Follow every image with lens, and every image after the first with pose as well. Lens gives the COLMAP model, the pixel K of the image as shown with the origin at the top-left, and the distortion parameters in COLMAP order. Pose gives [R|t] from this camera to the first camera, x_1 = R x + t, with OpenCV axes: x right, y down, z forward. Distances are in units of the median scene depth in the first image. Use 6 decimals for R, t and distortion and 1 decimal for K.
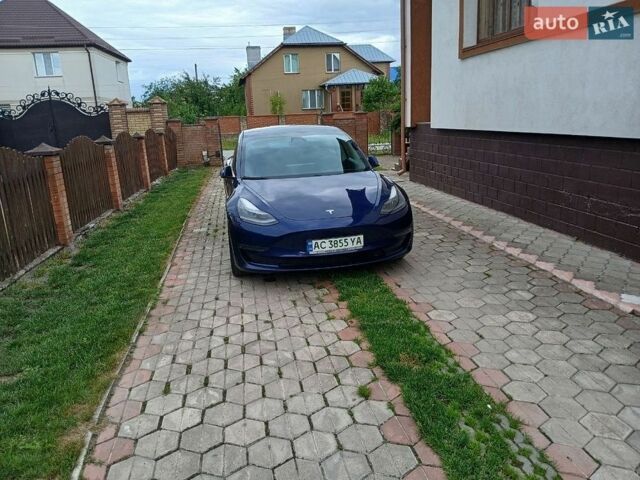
lens RADIAL K [[485.7, 0, 320.0], [0, 485.7, 240.0], [0, 0, 1]] dist [0.090666, -0.180089]
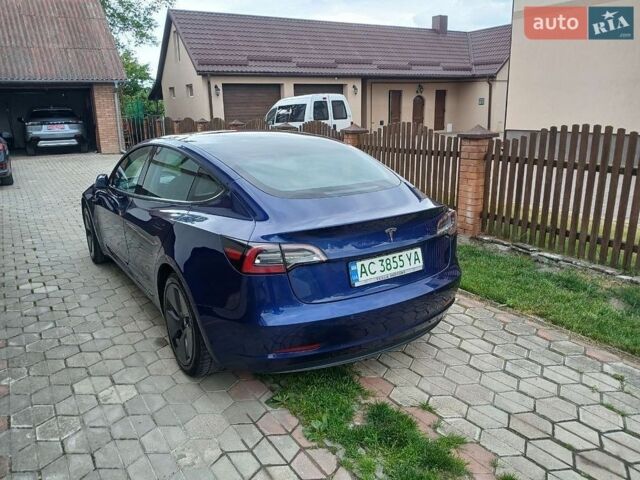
lens RADIAL K [[485.7, 0, 320.0], [0, 485.7, 240.0], [0, 0, 1]] dist [0.090666, -0.180089]
pose [[-0.918468, 0.166842, -0.358580, 0.091306], [-0.030404, 0.874194, 0.484625, -0.515696], [0.394324, 0.456015, -0.797847, 1.981087]]
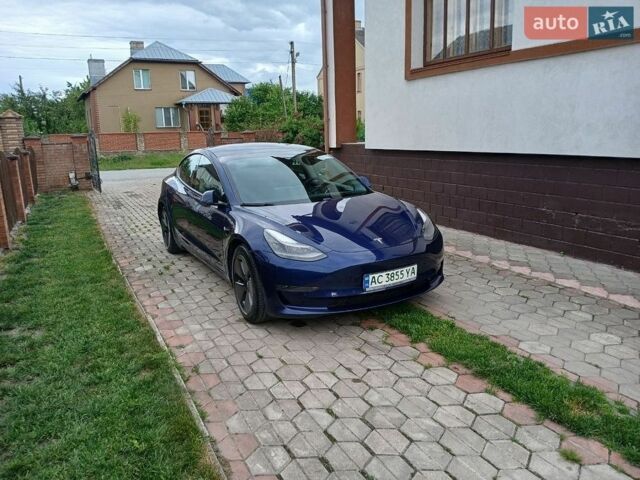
lens RADIAL K [[485.7, 0, 320.0], [0, 485.7, 240.0], [0, 0, 1]] dist [0.090666, -0.180089]
pose [[0.950111, -0.050686, 0.307765, -0.287764], [0.063235, 0.997519, -0.030934, -0.031714], [-0.305433, 0.048852, 0.950959, 0.162622]]
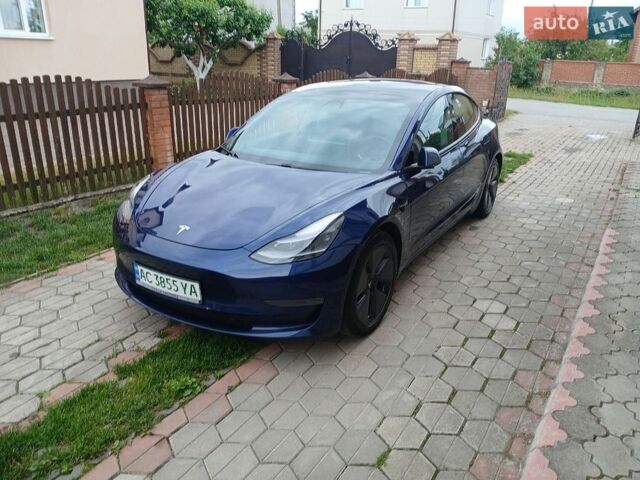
lens RADIAL K [[485.7, 0, 320.0], [0, 485.7, 240.0], [0, 0, 1]] dist [0.090666, -0.180089]
pose [[0.732260, 0.296822, -0.612937, 0.441059], [-0.222649, 0.954904, 0.196430, -0.170422], [0.643601, -0.007368, 0.765326, 0.522262]]
